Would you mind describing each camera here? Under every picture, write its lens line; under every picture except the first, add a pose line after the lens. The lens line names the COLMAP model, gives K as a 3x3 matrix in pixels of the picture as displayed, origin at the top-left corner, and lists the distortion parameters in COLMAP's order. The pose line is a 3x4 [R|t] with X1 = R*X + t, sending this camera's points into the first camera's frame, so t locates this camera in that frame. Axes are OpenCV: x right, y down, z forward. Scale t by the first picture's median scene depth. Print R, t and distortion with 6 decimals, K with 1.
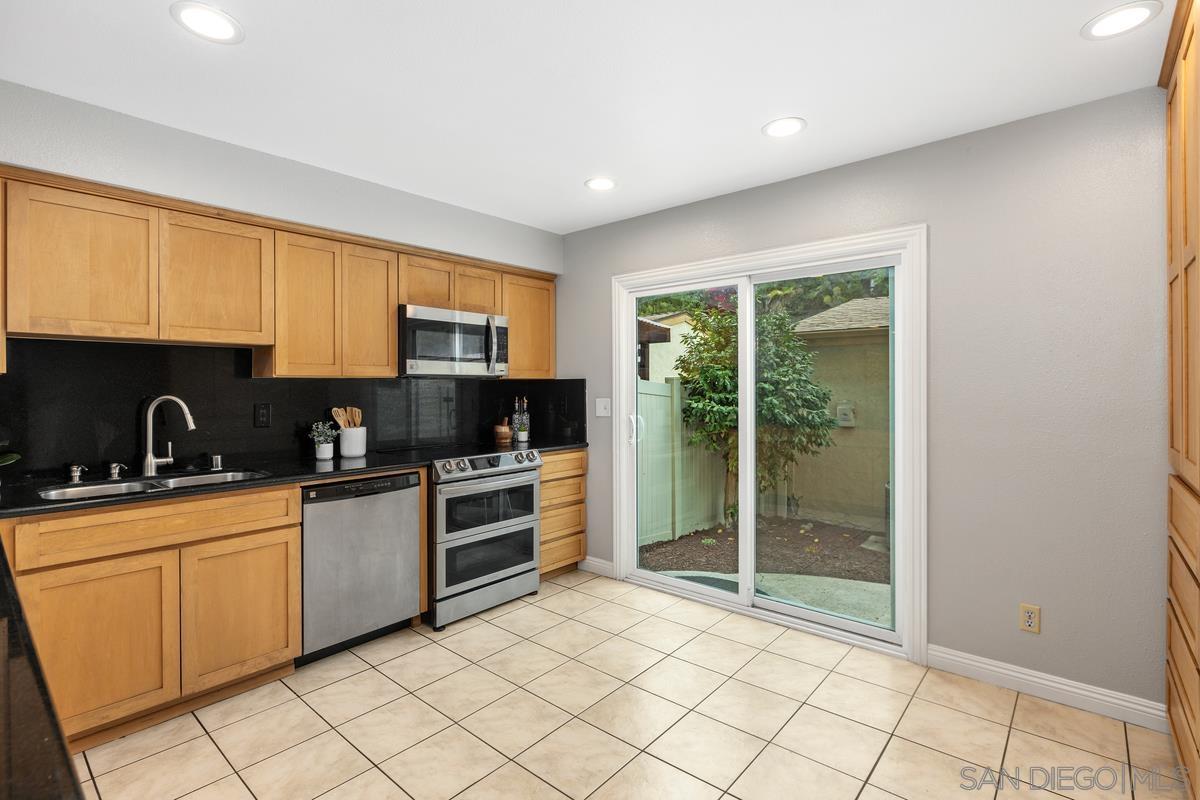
lens RADIAL K [[562.6, 0, 606.4], [0, 562.6, 386.3], [0, 0, 1]] dist [-0.001145, -0.000443]
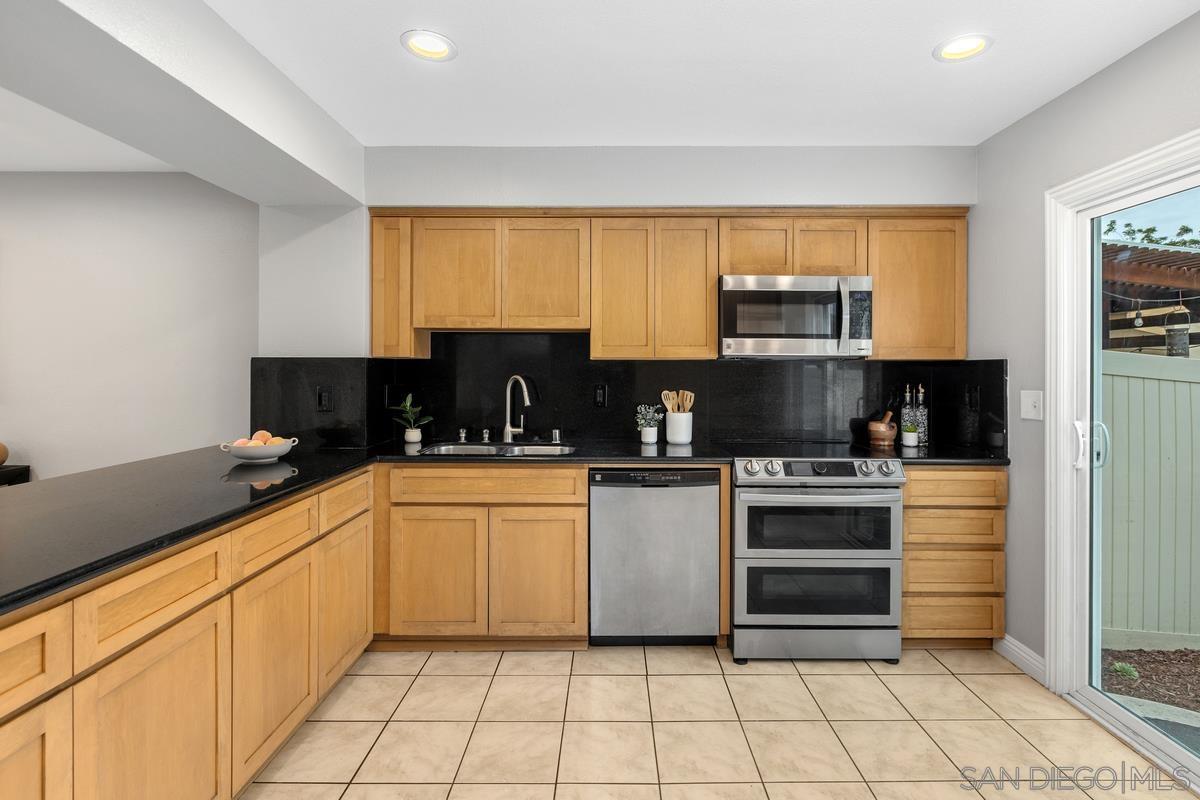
lens RADIAL K [[594.7, 0, 611.6], [0, 594.7, 368.5], [0, 0, 1]] dist [-0.001096, -0.000901]
pose [[0.651502, 0.005474, -0.758627, 0.232191], [-0.005955, 0.999980, 0.002102, -0.001707], [0.758623, 0.003148, 0.651522, 0.267968]]
